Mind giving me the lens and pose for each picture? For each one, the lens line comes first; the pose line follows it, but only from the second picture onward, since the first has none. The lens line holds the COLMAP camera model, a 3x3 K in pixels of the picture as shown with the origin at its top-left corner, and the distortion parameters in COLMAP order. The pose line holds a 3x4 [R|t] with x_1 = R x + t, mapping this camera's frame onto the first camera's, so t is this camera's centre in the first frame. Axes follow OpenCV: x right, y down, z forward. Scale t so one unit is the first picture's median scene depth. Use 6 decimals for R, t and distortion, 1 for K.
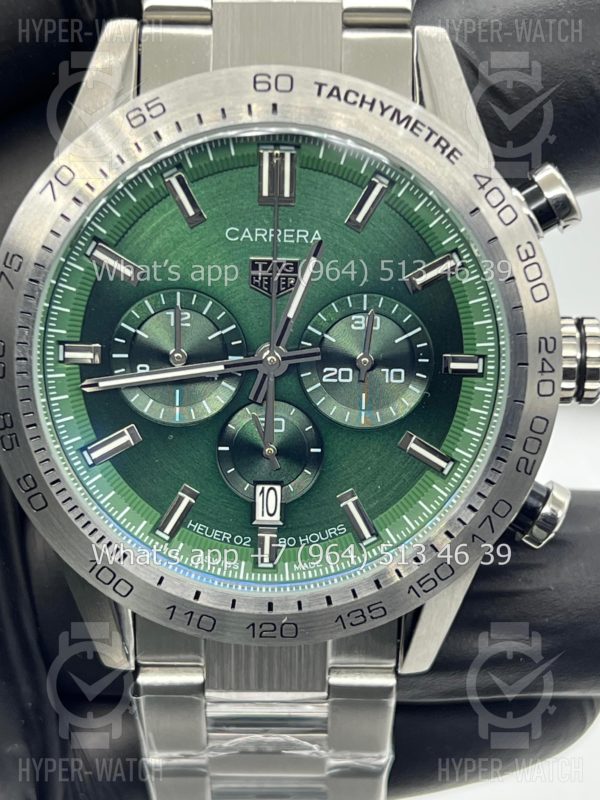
lens RADIAL K [[1858.1, 0, 300.0], [0, 1858.1, 400.0], [0, 0, 1]] dist [0.275005, -0.350621]
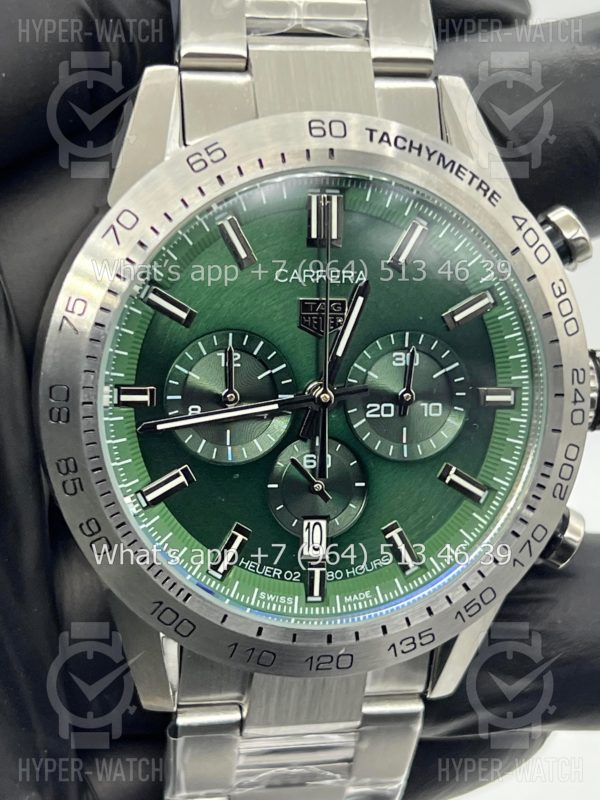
lens RADIAL K [[1858.1, 0, 300.0], [0, 1858.1, 400.0], [0, 0, 1]] dist [0.275005, -0.350621]
pose [[0.973869, -0.027146, 0.225482, -0.257682], [0.032598, 0.999258, -0.020493, 0.000514], [-0.224758, 0.027308, 0.974032, 0.004537]]
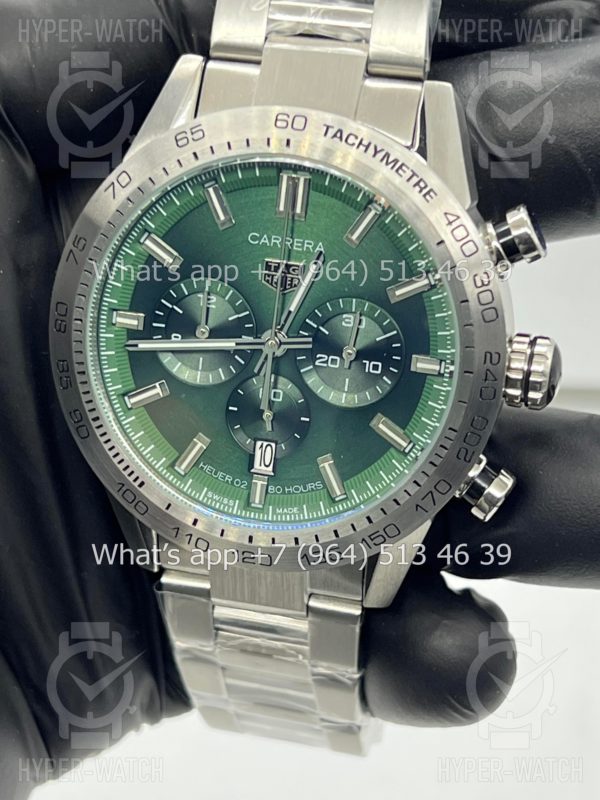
lens RADIAL K [[1858.1, 0, 300.0], [0, 1858.1, 400.0], [0, 0, 1]] dist [0.275005, -0.350621]
pose [[0.968695, 0.125619, -0.214126, 0.270584], [-0.111673, 0.990829, 0.076077, -0.079847], [0.221719, -0.049783, 0.973839, -0.201515]]
